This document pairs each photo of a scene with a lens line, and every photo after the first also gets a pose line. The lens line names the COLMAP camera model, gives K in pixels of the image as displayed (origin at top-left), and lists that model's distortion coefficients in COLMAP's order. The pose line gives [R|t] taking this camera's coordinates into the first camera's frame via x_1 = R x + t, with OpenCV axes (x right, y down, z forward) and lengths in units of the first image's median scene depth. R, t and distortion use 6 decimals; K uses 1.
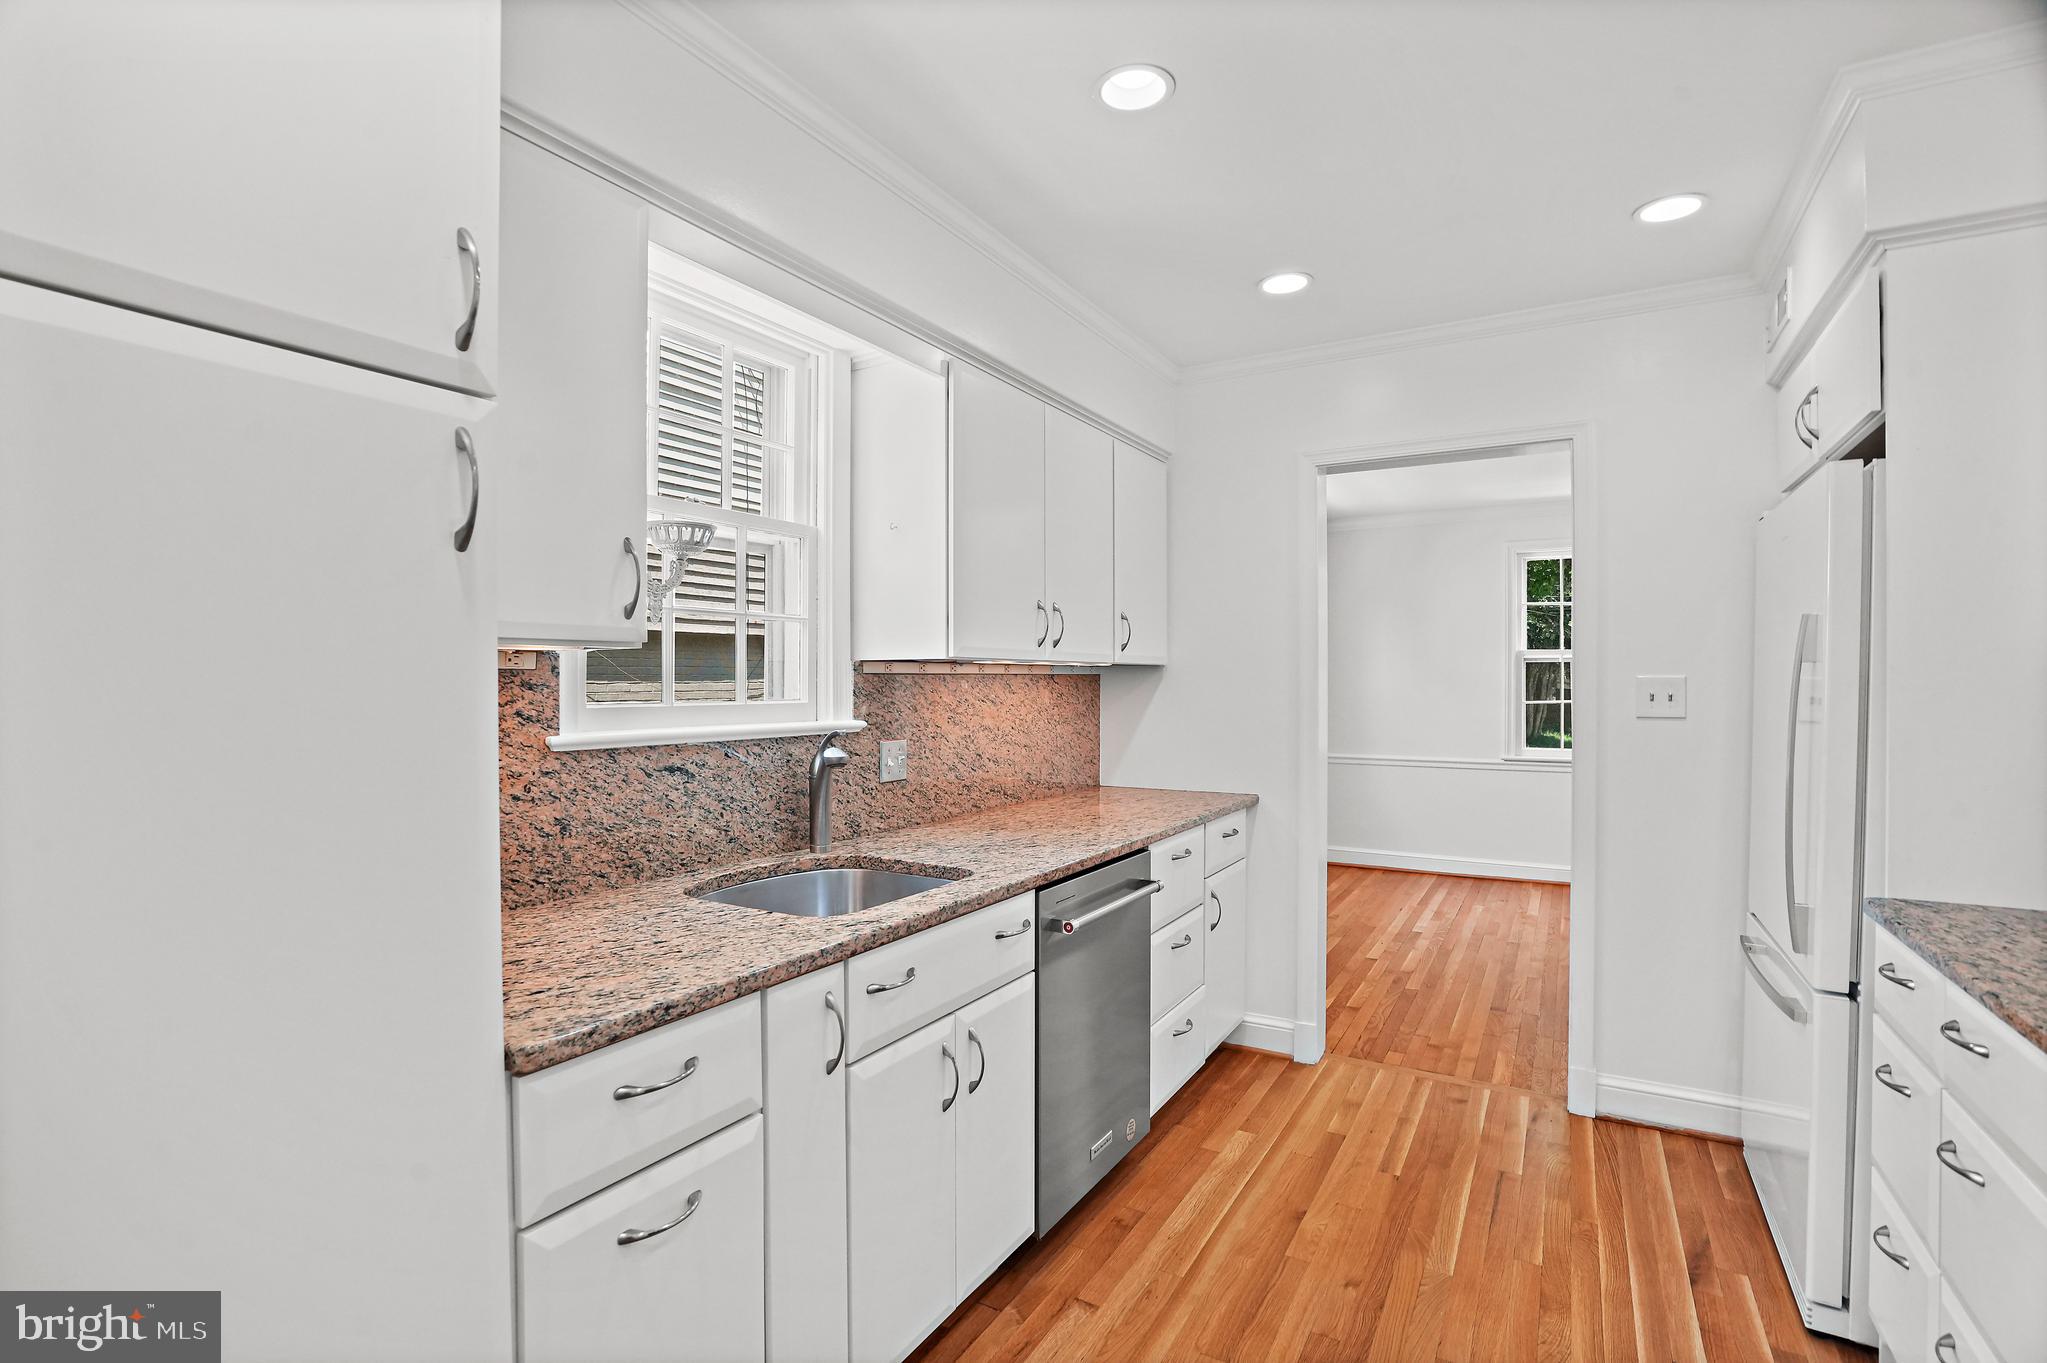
lens RADIAL K [[952.9, 0, 982.6], [0, 952.9, 685.7], [0, 0, 1]] dist [-0.036625, 0.012744]
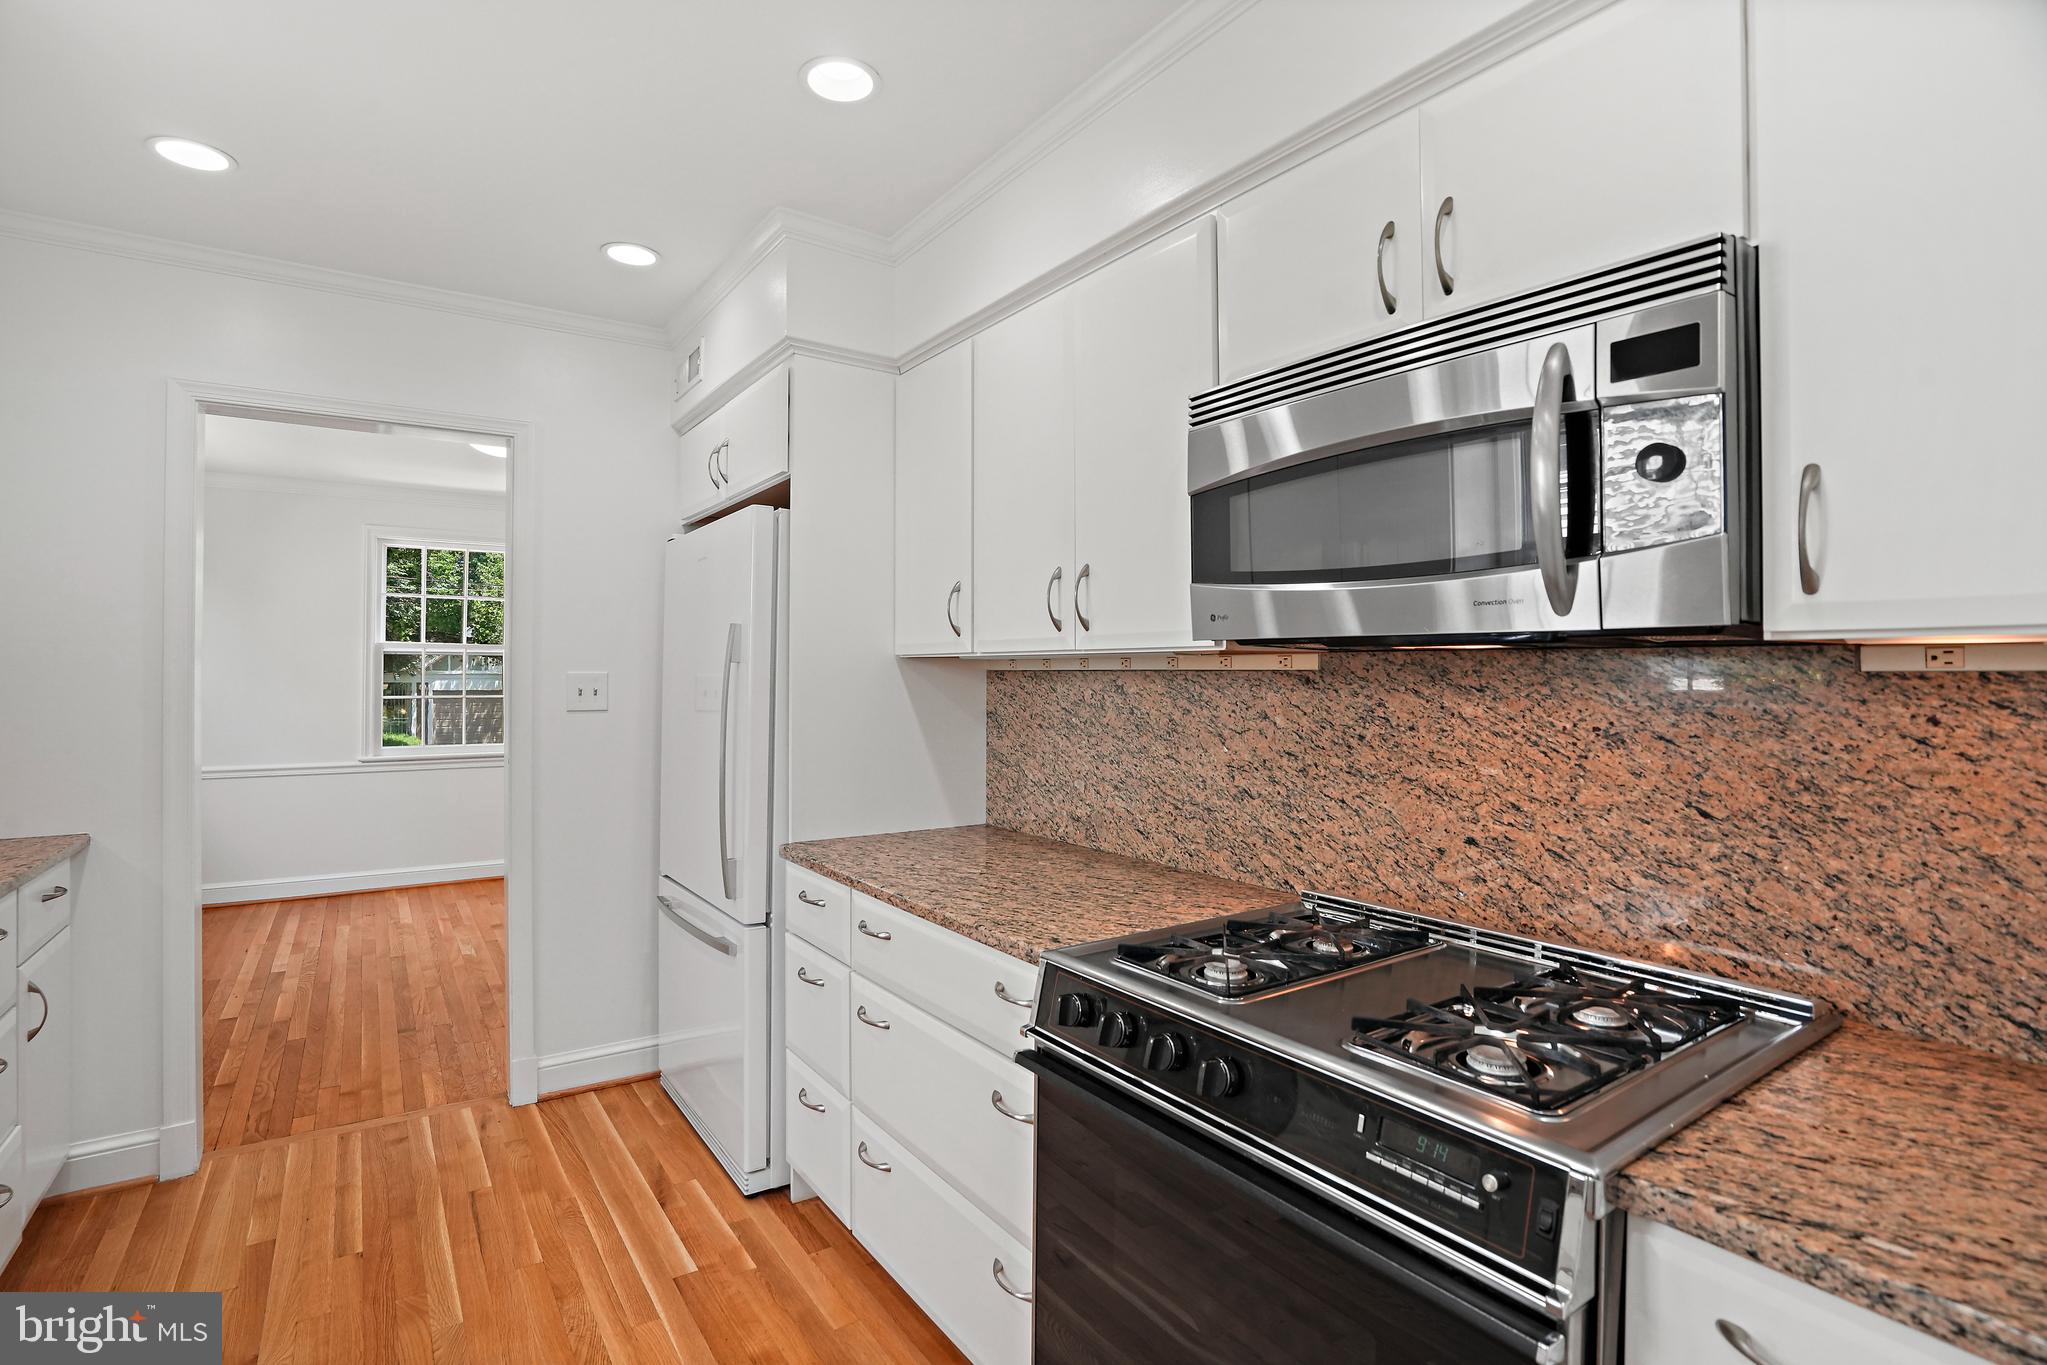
lens RADIAL K [[981.9, 0, 1023.1], [0, 981.9, 667.5], [0, 0, 1]] dist [-0.060831, 0.017635]
pose [[0.402728, 0.011015, 0.915253, -0.098182], [0.001580, 0.999918, -0.012729, -0.000576], [-0.915318, 0.006572, 0.402677, 0.085739]]
